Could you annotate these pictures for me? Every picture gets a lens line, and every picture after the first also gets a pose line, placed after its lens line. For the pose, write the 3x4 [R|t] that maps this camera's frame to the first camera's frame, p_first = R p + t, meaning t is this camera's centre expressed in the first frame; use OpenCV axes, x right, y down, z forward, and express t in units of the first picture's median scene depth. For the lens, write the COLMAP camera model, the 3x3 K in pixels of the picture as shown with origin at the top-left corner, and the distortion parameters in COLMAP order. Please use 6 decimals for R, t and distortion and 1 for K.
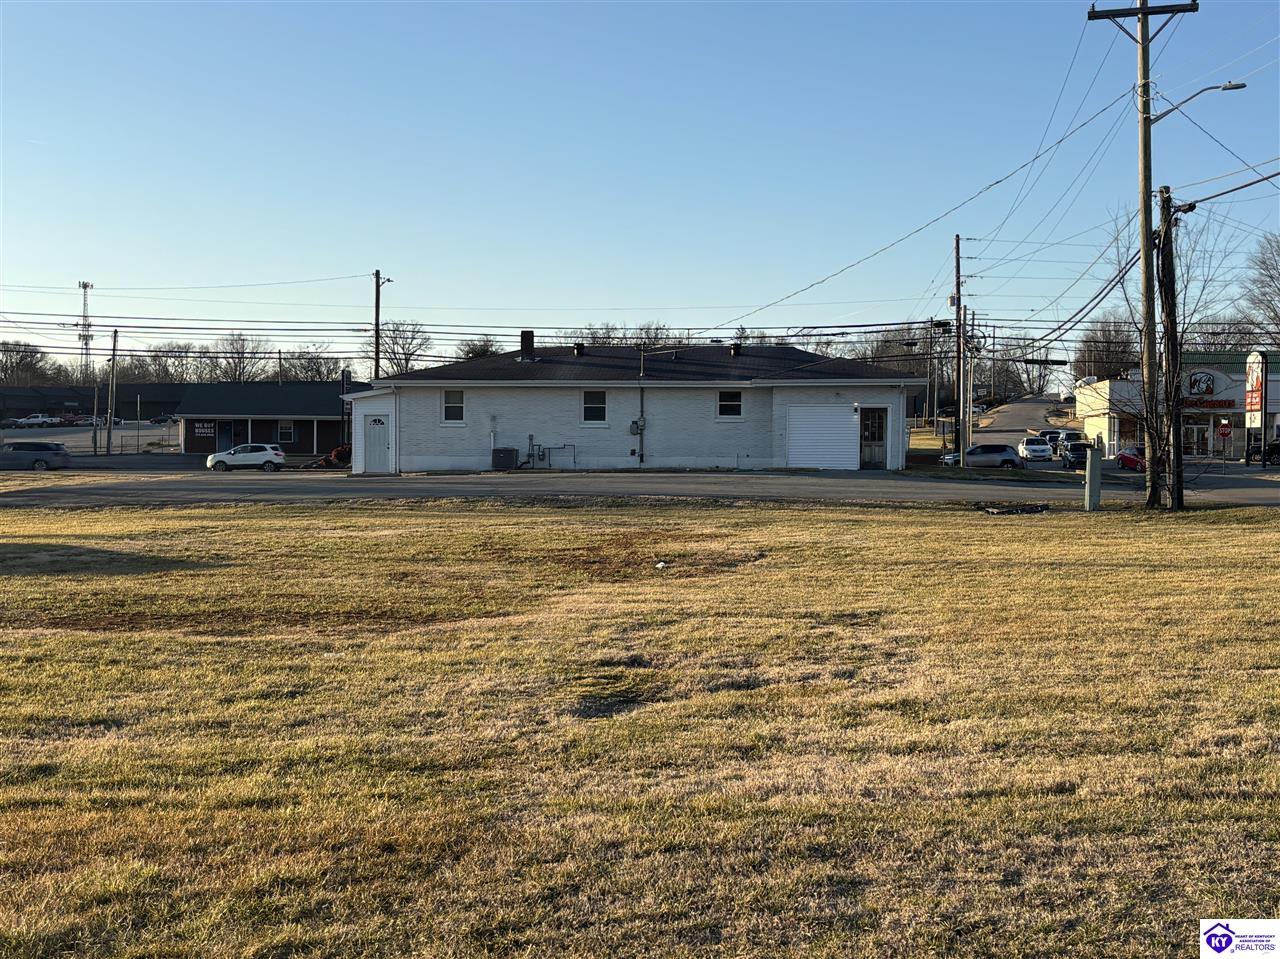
lens RADIAL K [[1703.4, 0, 640.1], [0, 1703.4, 475.8], [0, 0, 1]] dist [0.006814, 0.000000]
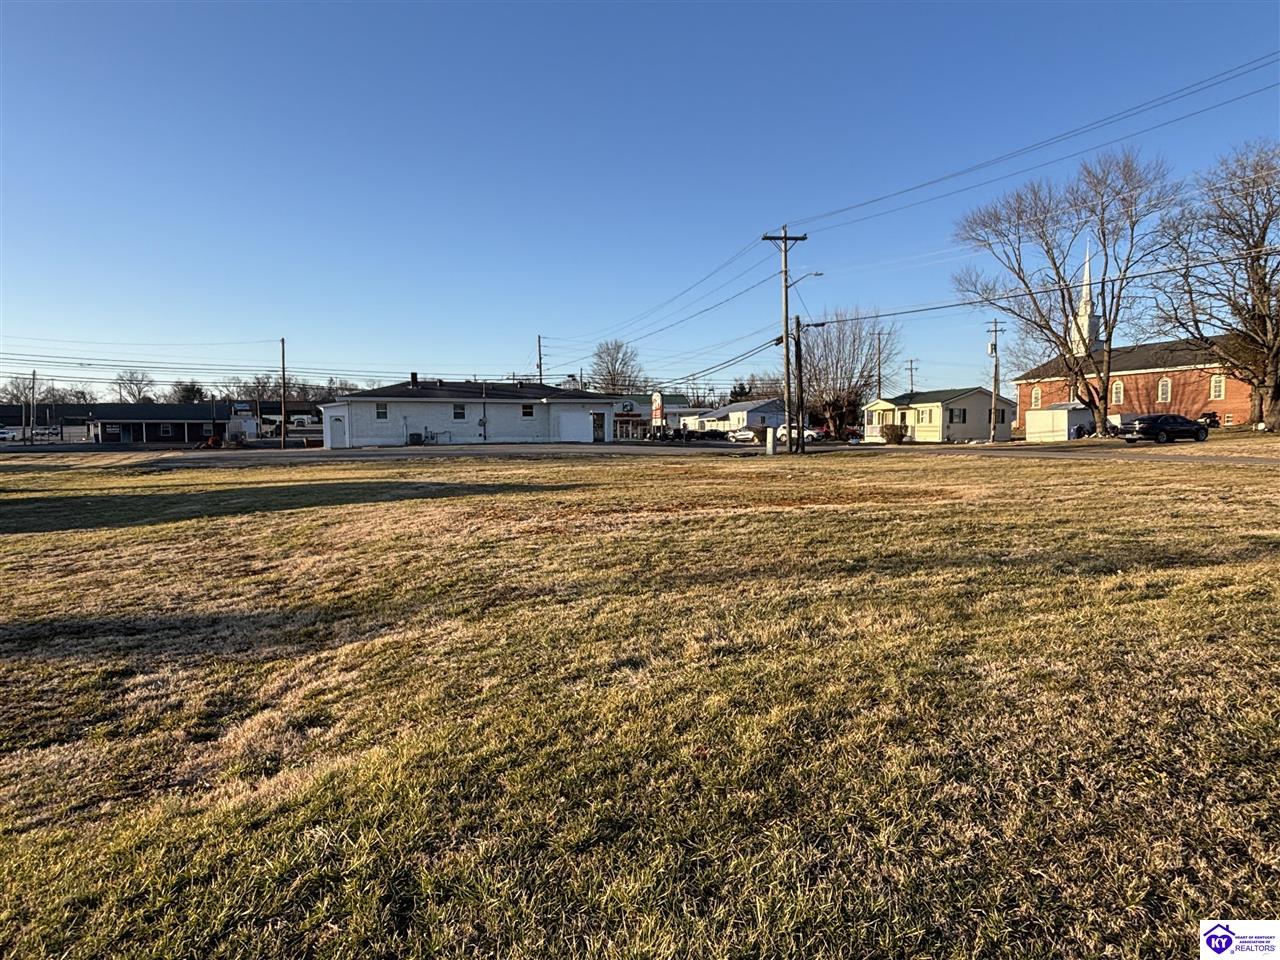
lens RADIAL K [[781.4, 0, 640.8], [0, 781.4, 488.7], [0, 0, 1]] dist [-0.010686, -0.001969]
pose [[0.883742, -0.039669, 0.466290, -0.267471], [0.018336, 0.998571, 0.050200, 0.006553], [-0.467615, -0.035814, 0.883206, 0.101494]]
